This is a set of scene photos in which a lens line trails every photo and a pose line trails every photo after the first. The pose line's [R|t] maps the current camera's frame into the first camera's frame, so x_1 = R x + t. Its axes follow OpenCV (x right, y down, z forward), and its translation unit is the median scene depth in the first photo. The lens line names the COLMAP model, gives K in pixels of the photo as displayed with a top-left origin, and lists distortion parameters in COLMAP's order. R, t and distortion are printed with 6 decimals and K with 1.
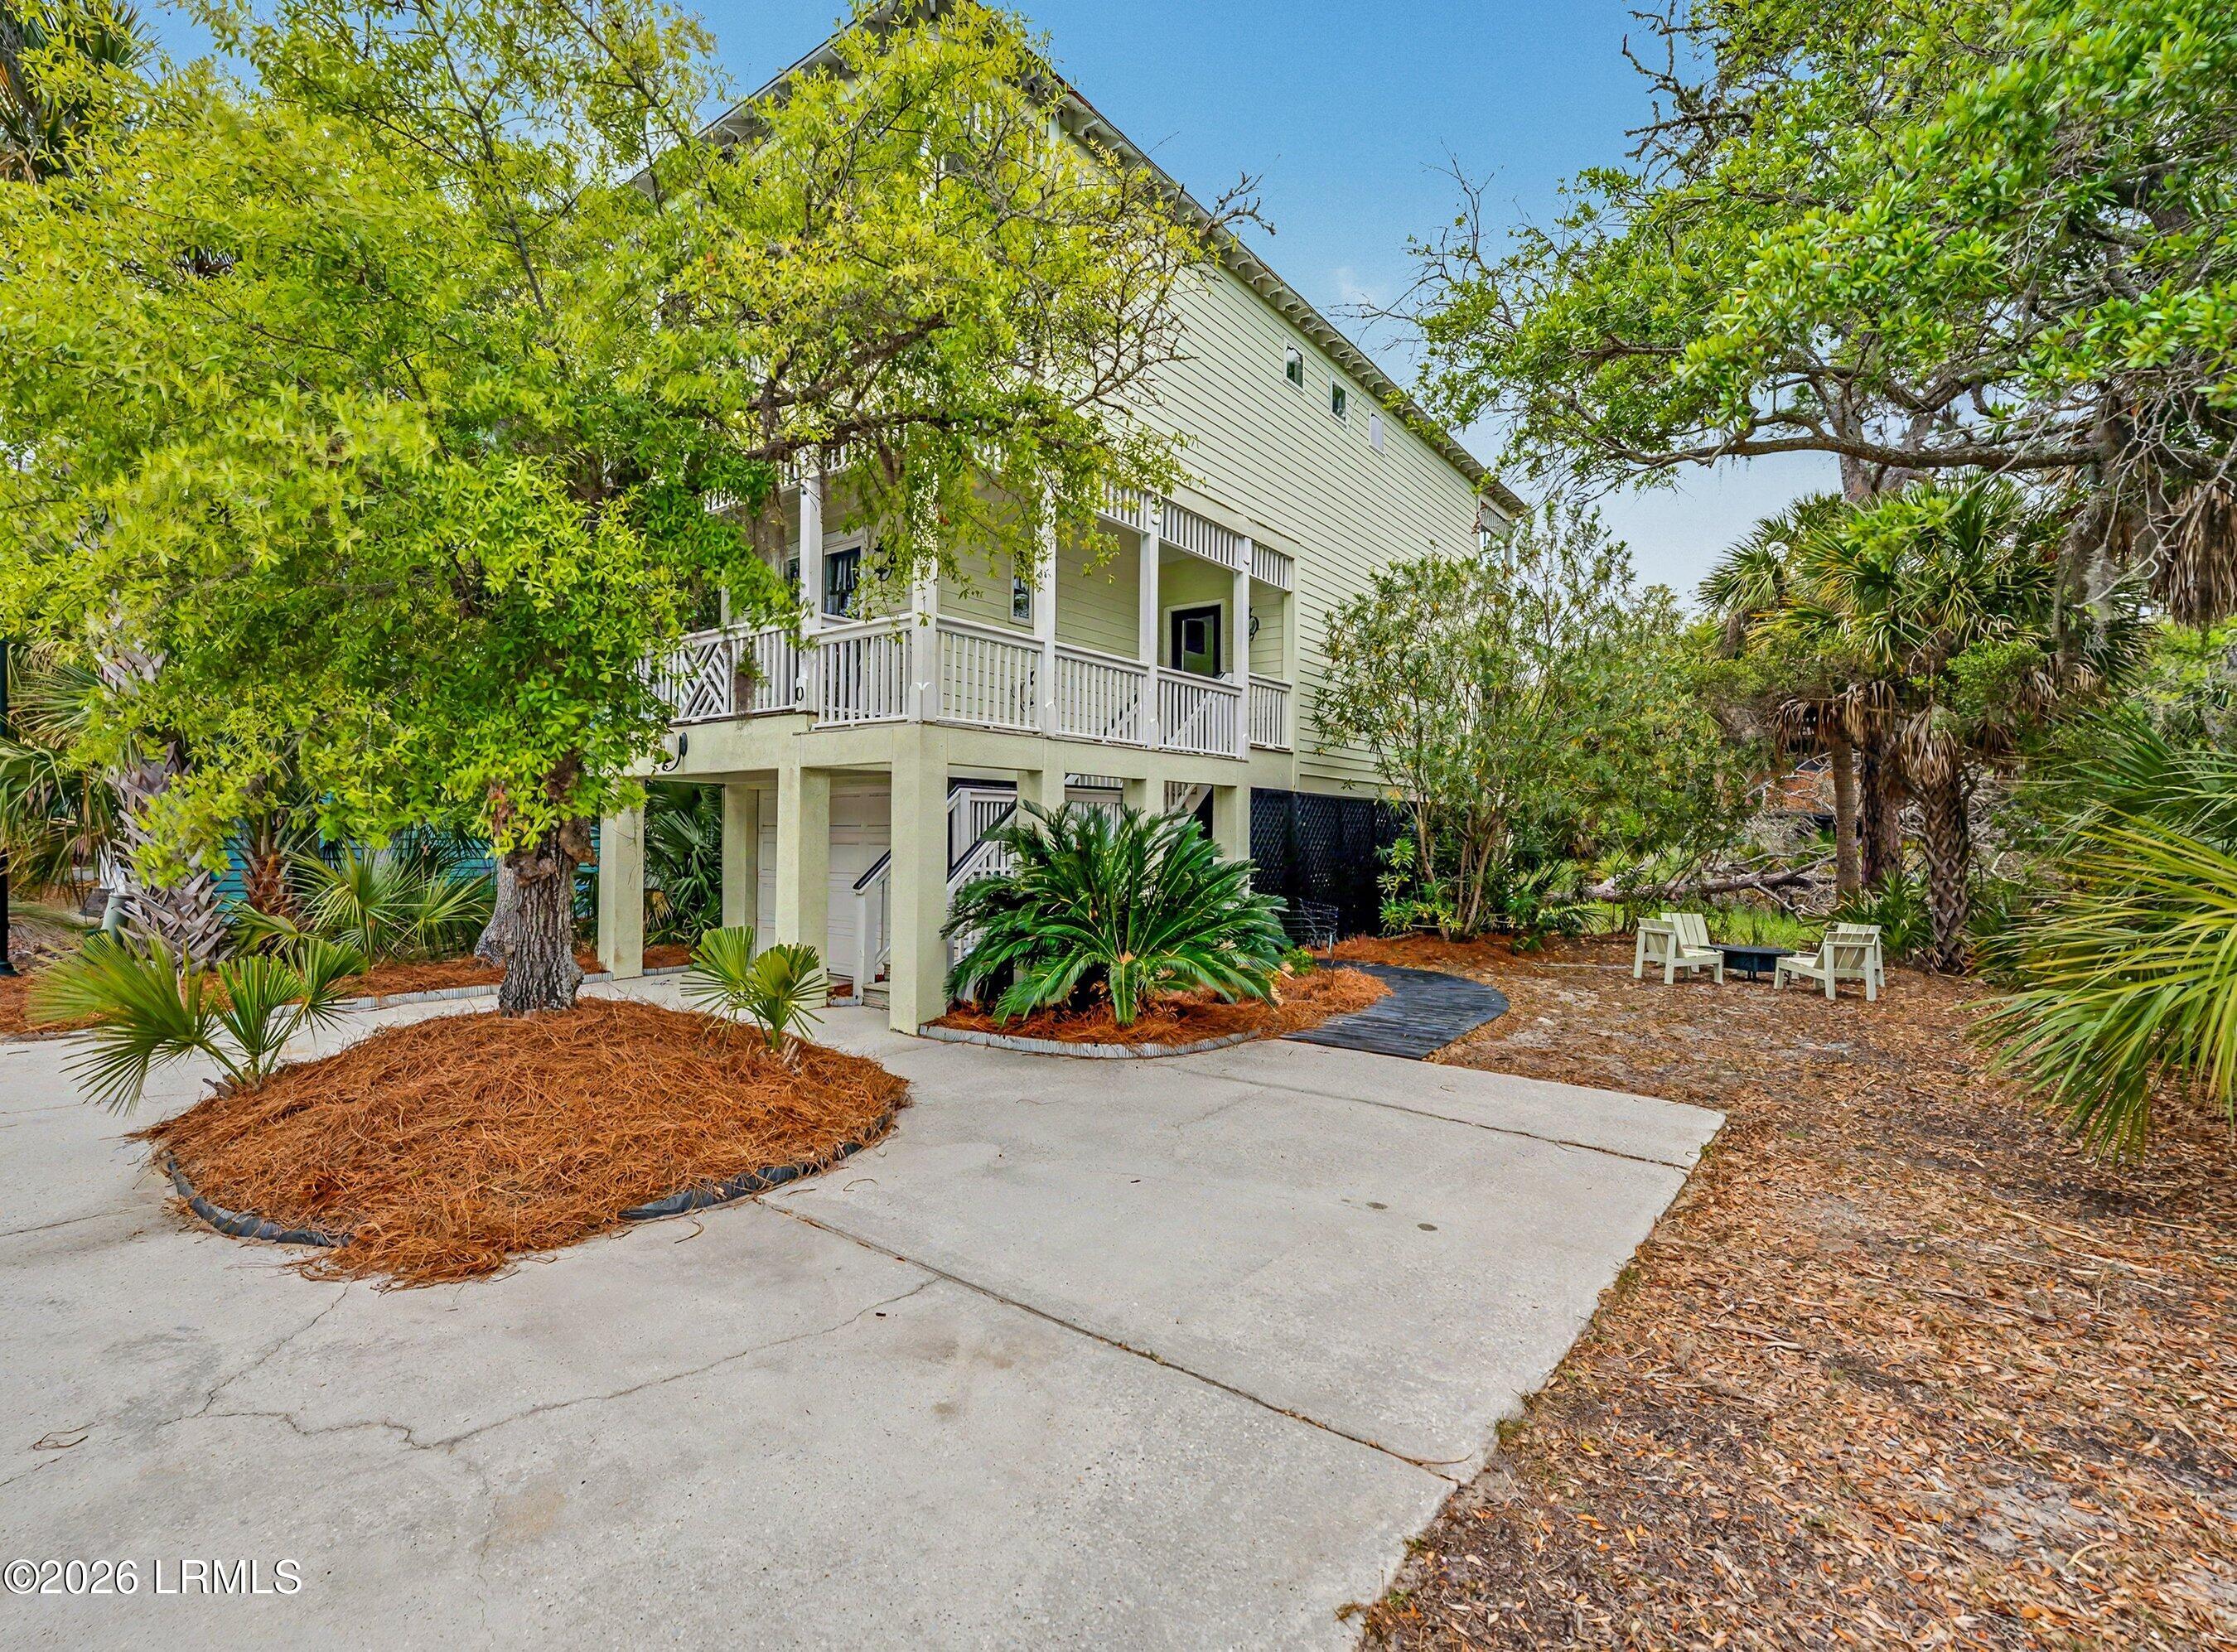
lens RADIAL K [[1017.1, 0, 1118.5], [0, 1017.1, 826.0], [0, 0, 1]] dist [-0.011398, 0.000138]
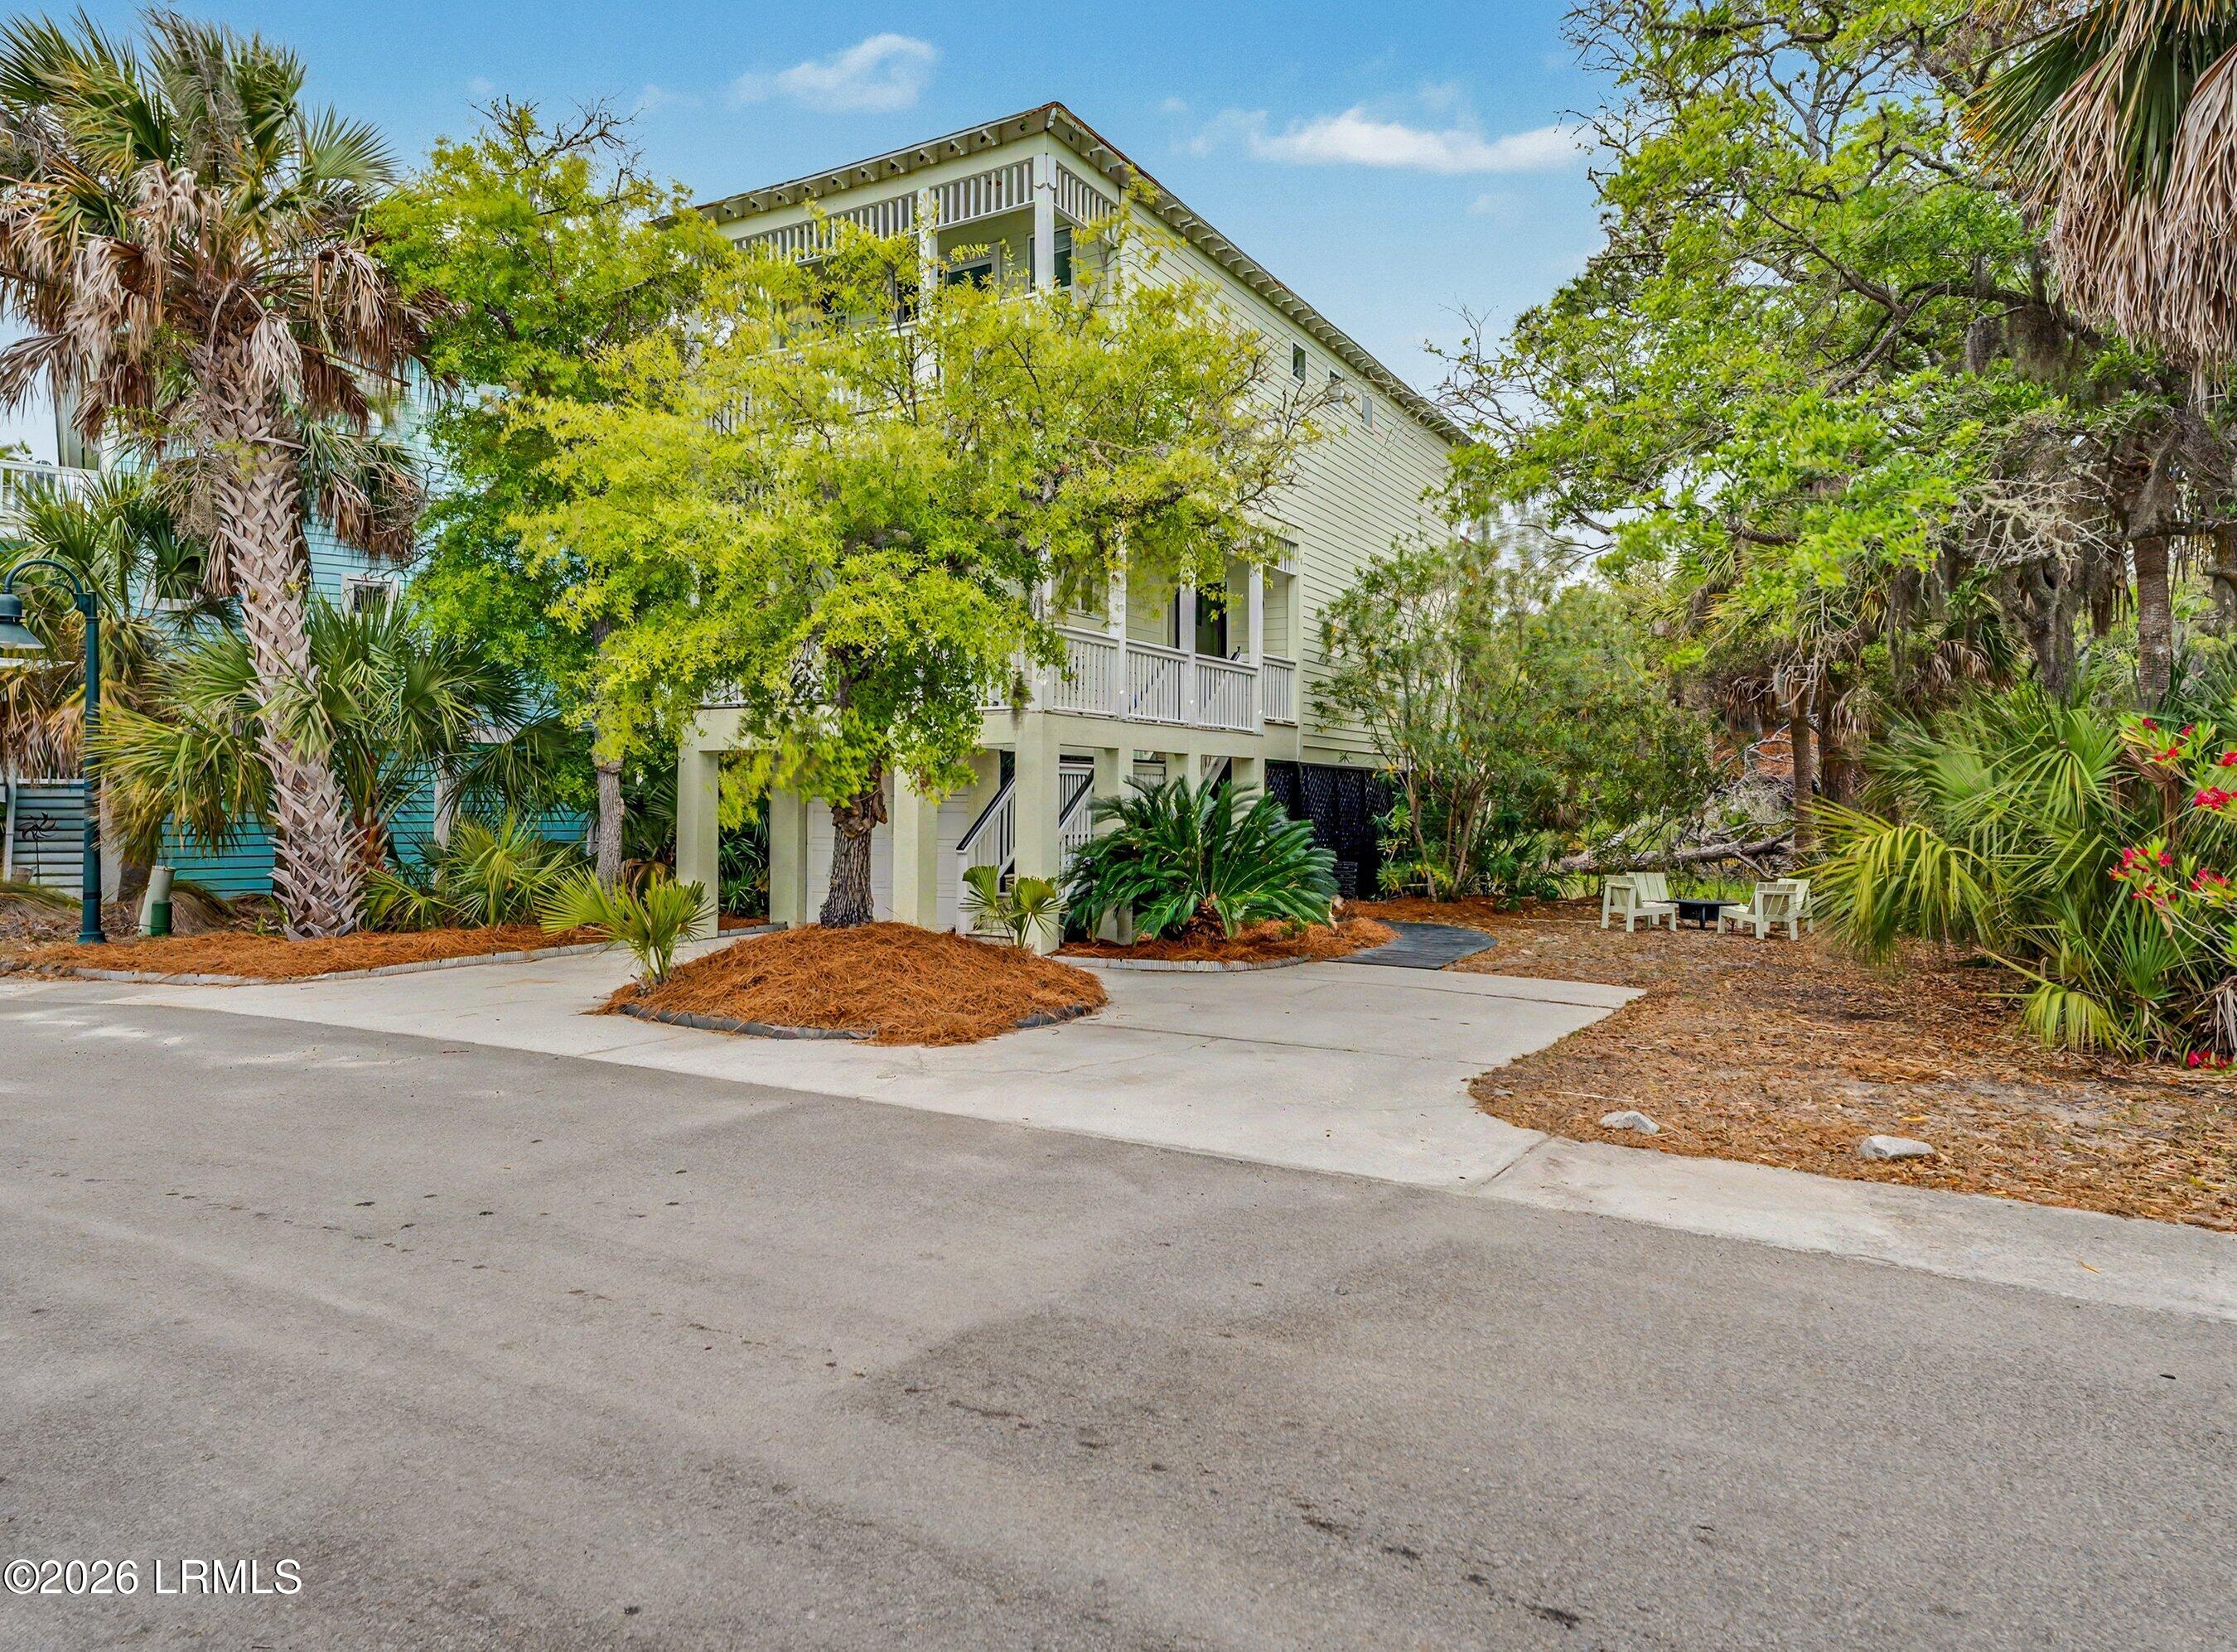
lens RADIAL K [[1276.8, 0, 1181.6], [0, 1276.8, 790.8], [0, 0, 1]] dist [0.051396, 0.000364]
pose [[0.990443, -0.003500, 0.137875, -0.146893], [0.003986, 0.999987, -0.003254, 0.000168], [-0.137862, 0.003773, 0.990444, -0.342788]]
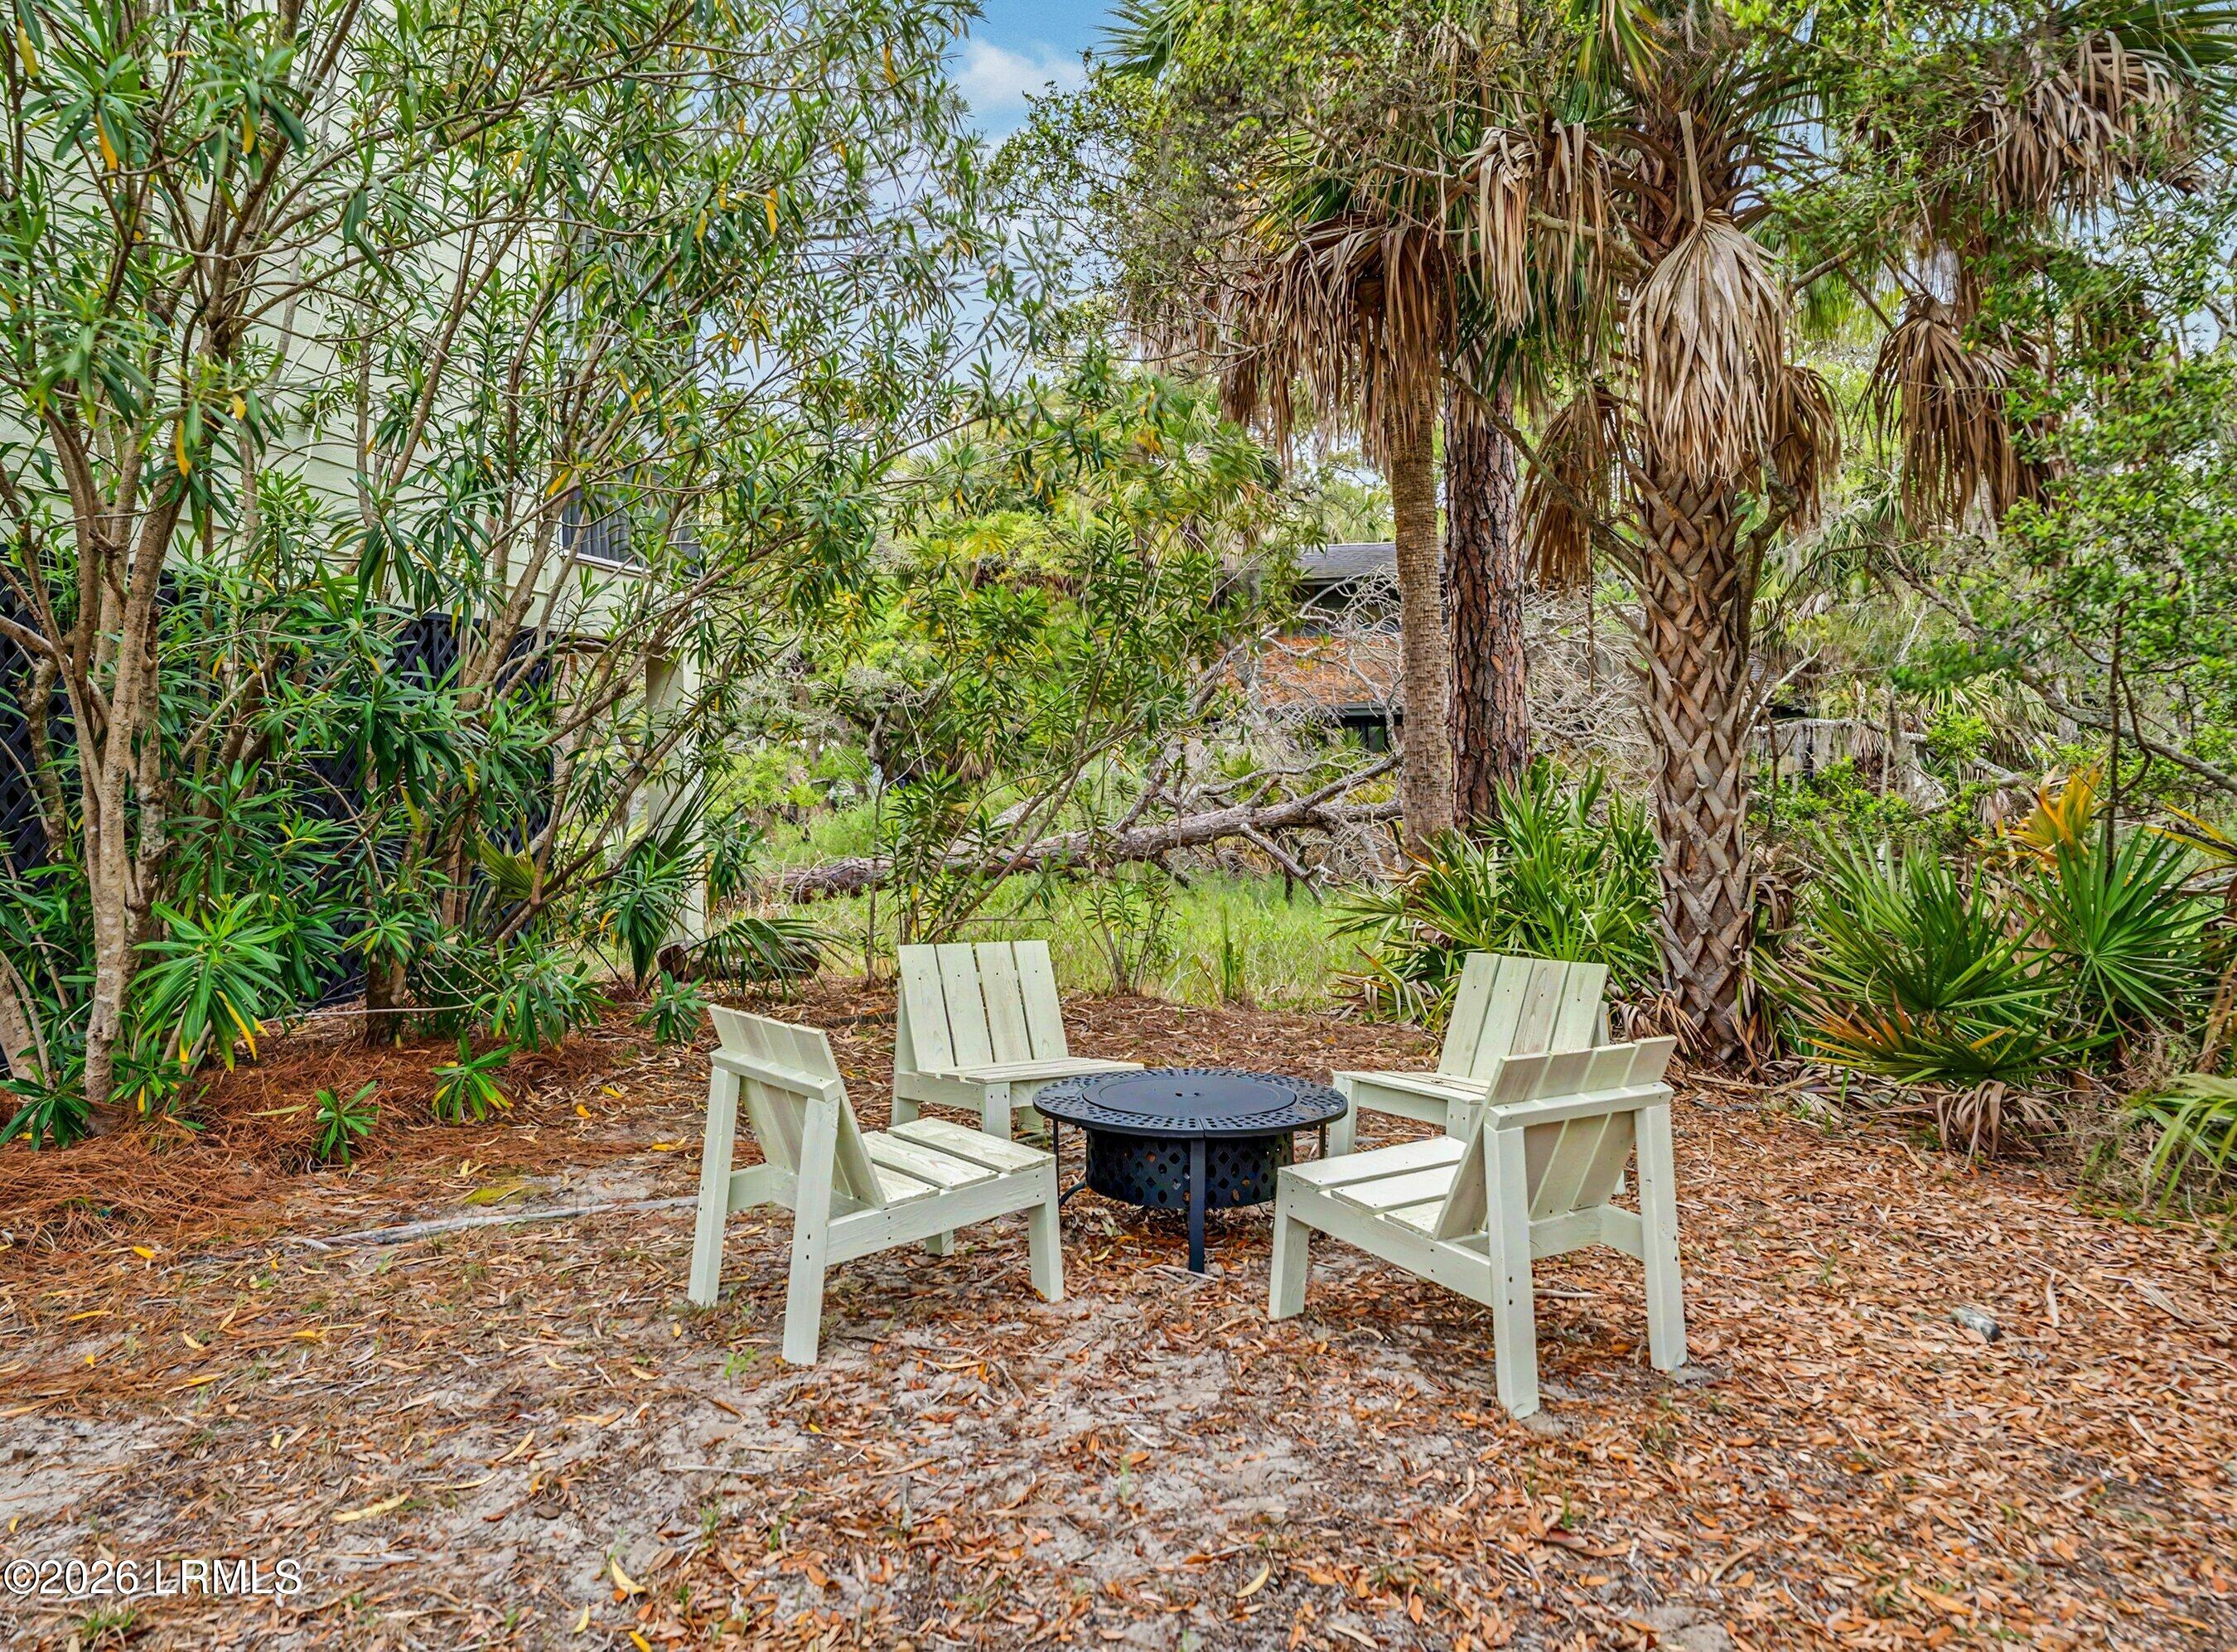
lens RADIAL K [[1764.3, 0, 1118.5], [0, 1764.3, 826.0], [0, 0, 1]] dist [-0.000447, 0.000136]
pose [[0.883744, -0.032967, 0.466808, 0.414063], [0.012832, 0.998848, 0.046248, 0.038332], [-0.467795, -0.034881, 0.883148, 0.637666]]
